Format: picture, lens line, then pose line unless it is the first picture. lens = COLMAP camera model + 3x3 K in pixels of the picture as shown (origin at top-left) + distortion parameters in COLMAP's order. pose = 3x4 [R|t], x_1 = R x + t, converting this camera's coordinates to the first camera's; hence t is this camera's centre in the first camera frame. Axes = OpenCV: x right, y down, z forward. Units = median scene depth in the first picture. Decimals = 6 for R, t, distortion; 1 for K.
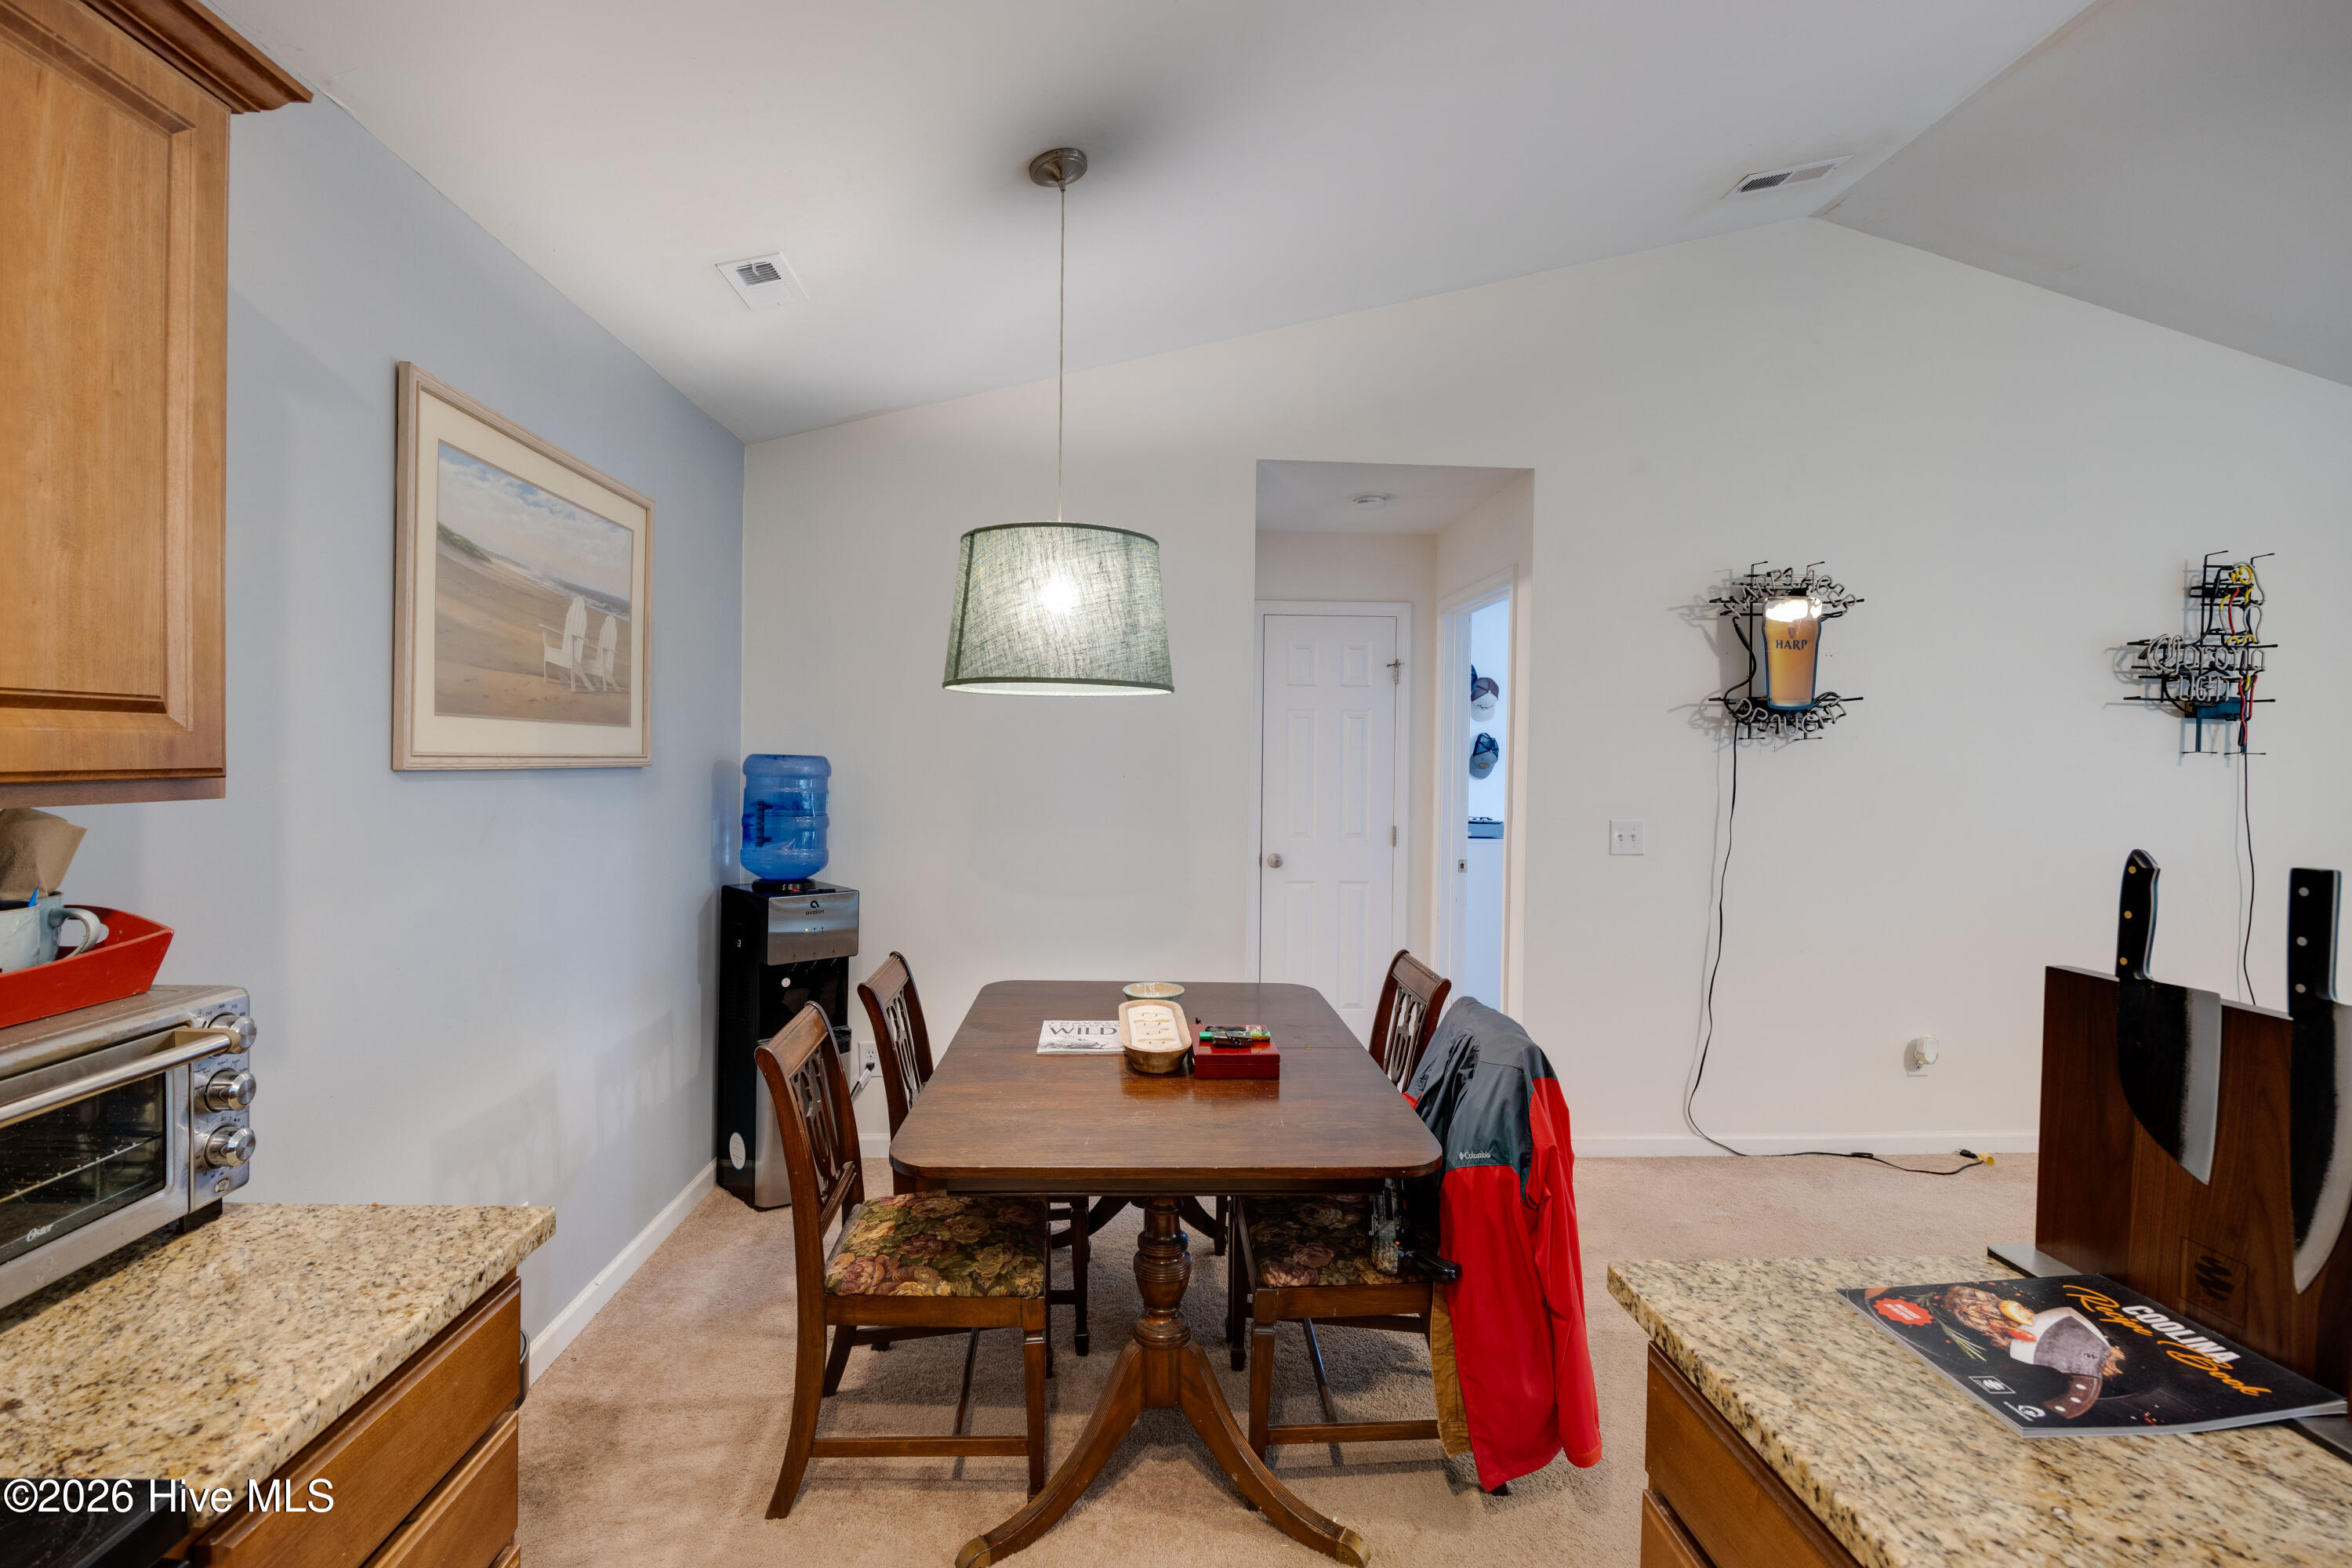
lens RADIAL K [[1066.4, 0, 1174.1], [0, 1066.4, 789.5], [0, 0, 1]] dist [-0.021760, 0.000453]
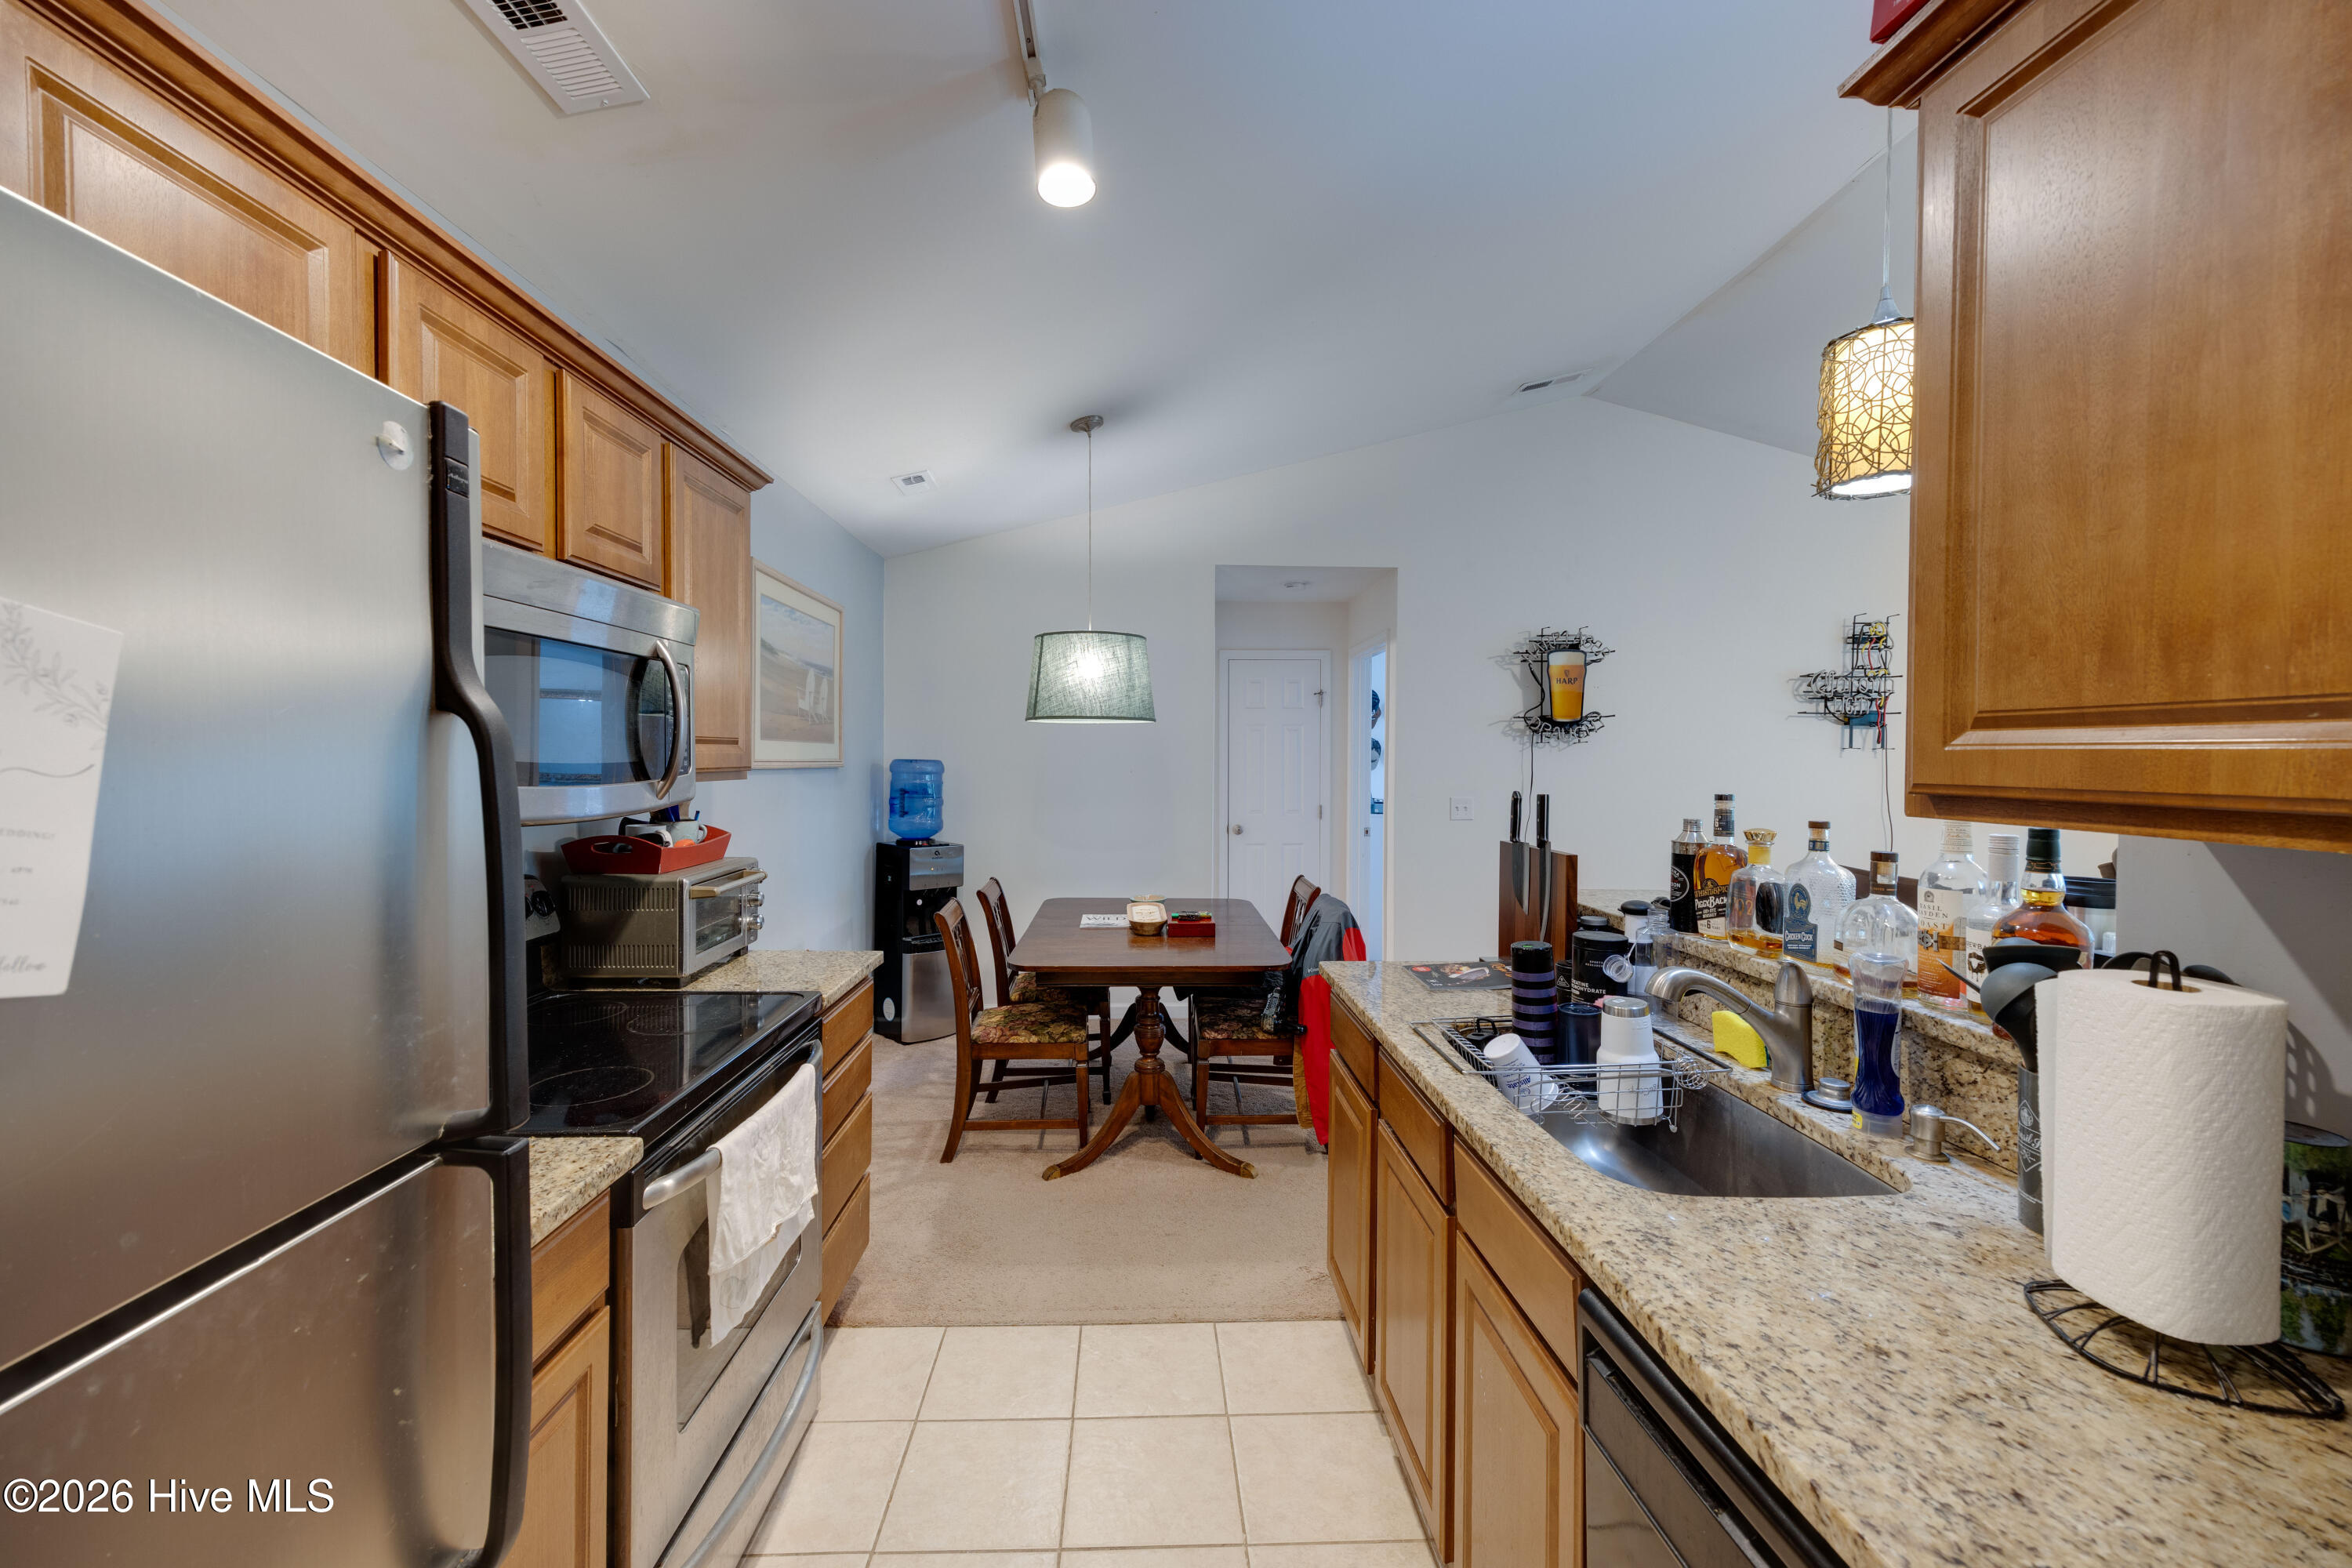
lens RADIAL K [[887.3, 0, 1169.7], [0, 887.3, 771.8], [0, 0, 1]] dist [-0.005218, -0.000429]
pose [[0.999892, -0.009908, -0.010859, 0.031927], [0.009735, 0.999828, -0.015809, 0.012620], [0.011013, 0.015701, 0.999816, -0.393693]]
